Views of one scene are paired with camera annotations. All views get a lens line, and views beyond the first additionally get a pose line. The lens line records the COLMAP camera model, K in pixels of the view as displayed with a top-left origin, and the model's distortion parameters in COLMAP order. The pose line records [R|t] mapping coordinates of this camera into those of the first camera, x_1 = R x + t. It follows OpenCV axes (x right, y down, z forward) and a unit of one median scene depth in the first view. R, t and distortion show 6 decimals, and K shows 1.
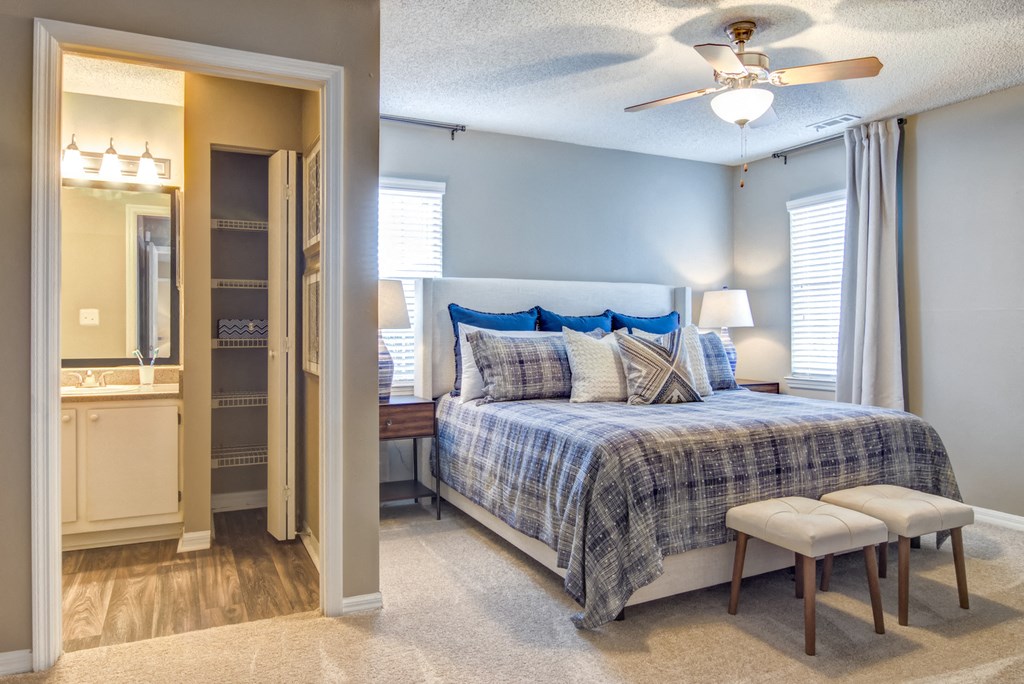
lens RADIAL K [[667.2, 0, 508.9], [0, 667.2, 340.3], [0, 0, 1]] dist [0.021570, -0.001846]
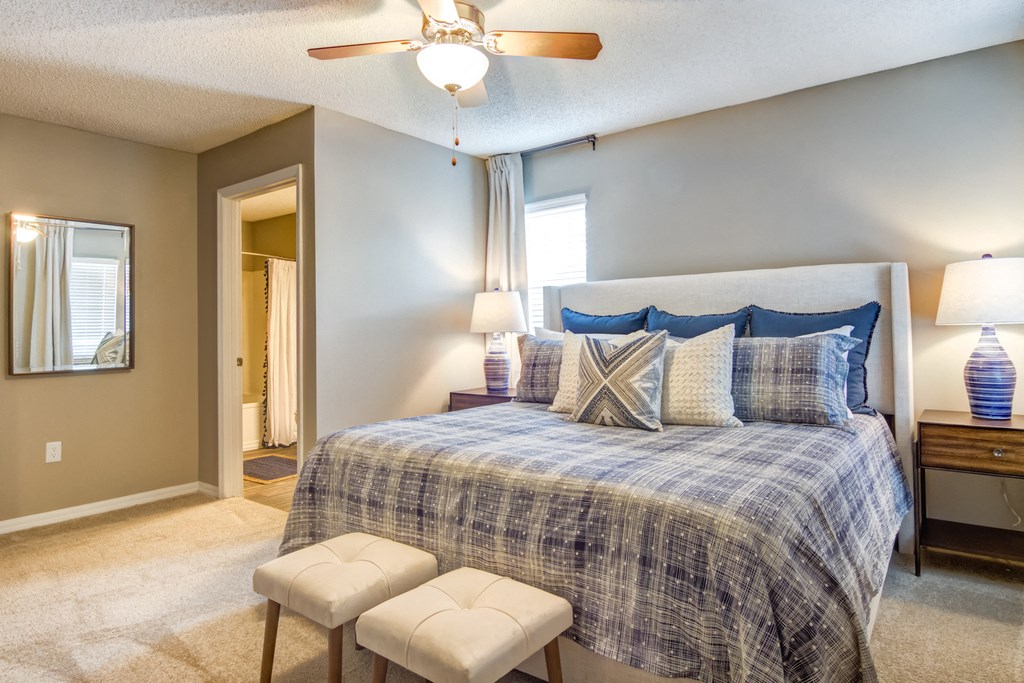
lens RADIAL K [[569.3, 0, 511.0], [0, 569.3, 334.3], [0, 0, 1]] dist [0.001513, 0.000080]
pose [[0.457573, -0.000122, -0.889172, 0.800984], [0.001642, 0.999998, 0.000707, -0.015682], [0.889170, -0.001783, 0.457573, 0.589067]]
